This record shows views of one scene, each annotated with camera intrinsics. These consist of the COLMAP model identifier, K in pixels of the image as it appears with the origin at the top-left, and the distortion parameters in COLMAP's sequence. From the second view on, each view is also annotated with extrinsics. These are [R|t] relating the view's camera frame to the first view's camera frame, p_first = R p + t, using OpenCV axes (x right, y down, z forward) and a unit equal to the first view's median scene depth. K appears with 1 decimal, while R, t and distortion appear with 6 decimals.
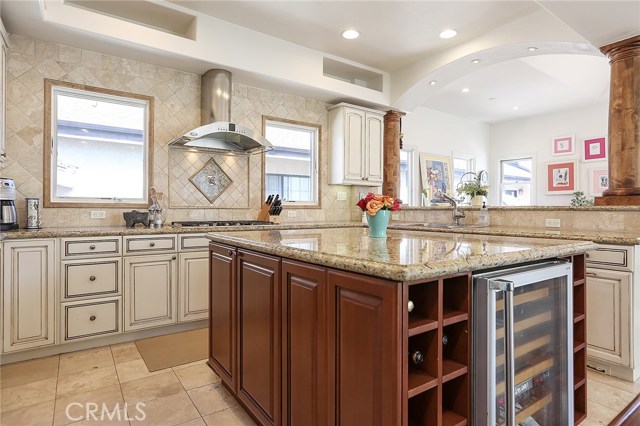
lens RADIAL K [[353.2, 0, 319.5], [0, 353.2, 208.9], [0, 0, 1]] dist [-0.032027, 0.016159]
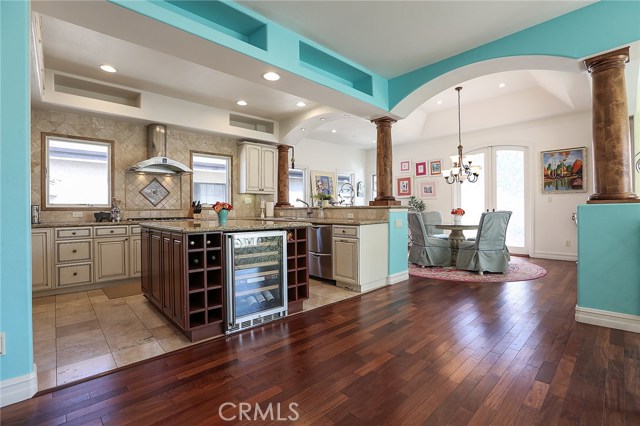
lens RADIAL K [[293.5, 0, 319.5], [0, 293.5, 209.9], [0, 0, 1]] dist [-0.033747, 0.006867]
pose [[0.991261, -0.011703, 0.131398, 0.257022], [0.011064, 0.999923, 0.005595, -0.000026], [-0.131454, -0.004092, 0.991314, -0.397290]]
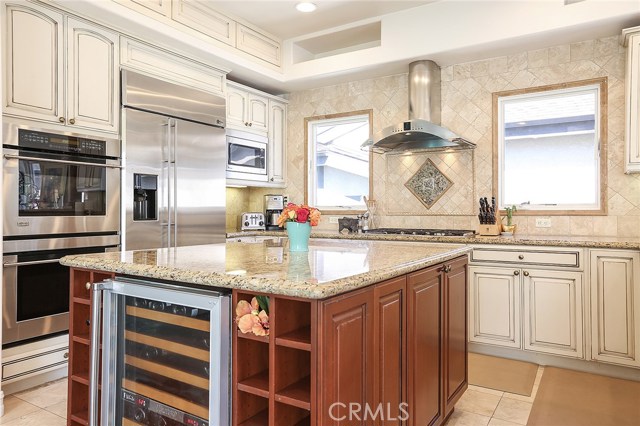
lens RADIAL K [[443.5, 0, 314.6], [0, 443.5, 209.6], [0, 0, 1]] dist [-0.019447, 0.034619]
pose [[0.373414, -0.005969, -0.927646, 0.632172], [0.003489, 0.999981, -0.005030, -0.010825], [0.927658, -0.001358, 0.373428, 0.310582]]
